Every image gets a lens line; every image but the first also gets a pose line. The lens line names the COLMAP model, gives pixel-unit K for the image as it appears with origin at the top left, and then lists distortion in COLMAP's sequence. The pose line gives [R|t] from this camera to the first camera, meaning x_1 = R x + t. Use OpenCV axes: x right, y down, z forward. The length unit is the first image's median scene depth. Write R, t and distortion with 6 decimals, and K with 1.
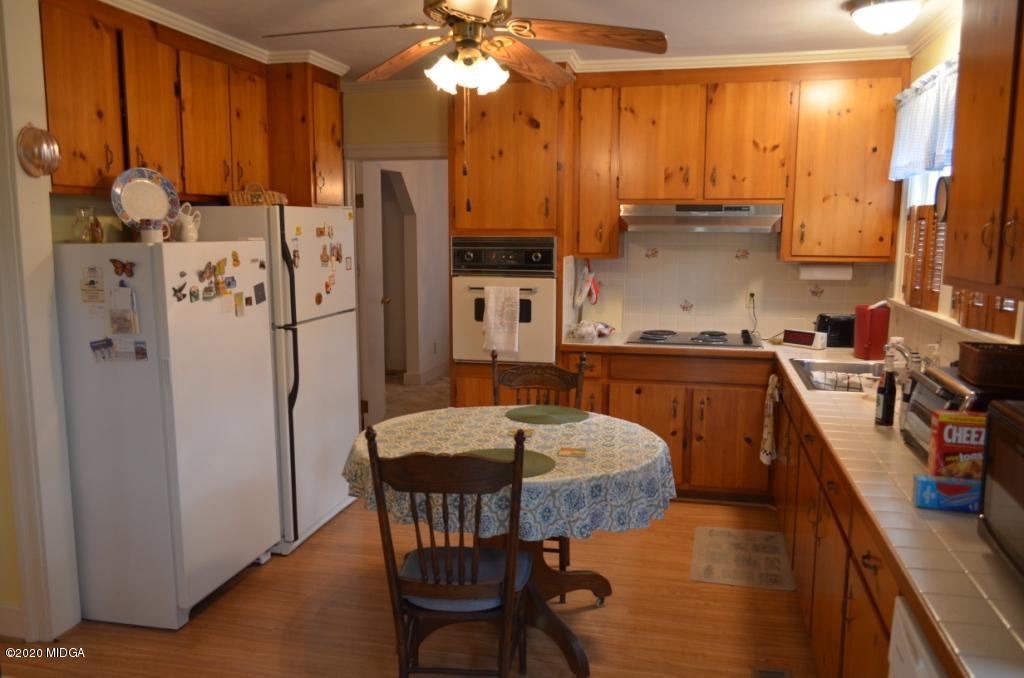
lens RADIAL K [[791.4, 0, 511.2], [0, 791.4, 343.9], [0, 0, 1]] dist [-0.012868, -0.005292]
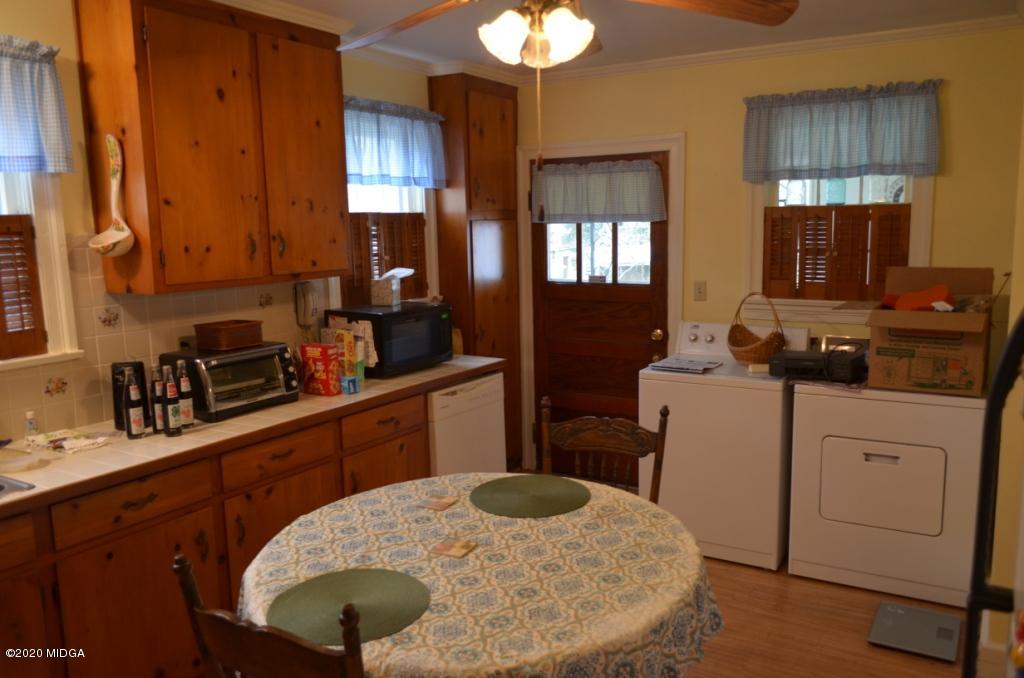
lens RADIAL K [[791.4, 0, 511.2], [0, 791.4, 343.9], [0, 0, 1]] dist [-0.012868, -0.005292]
pose [[-0.949727, -0.028525, 0.311777, -0.251992], [0.063602, 0.957496, 0.281346, -0.254677], [-0.306551, 0.287032, -0.907546, 1.631938]]
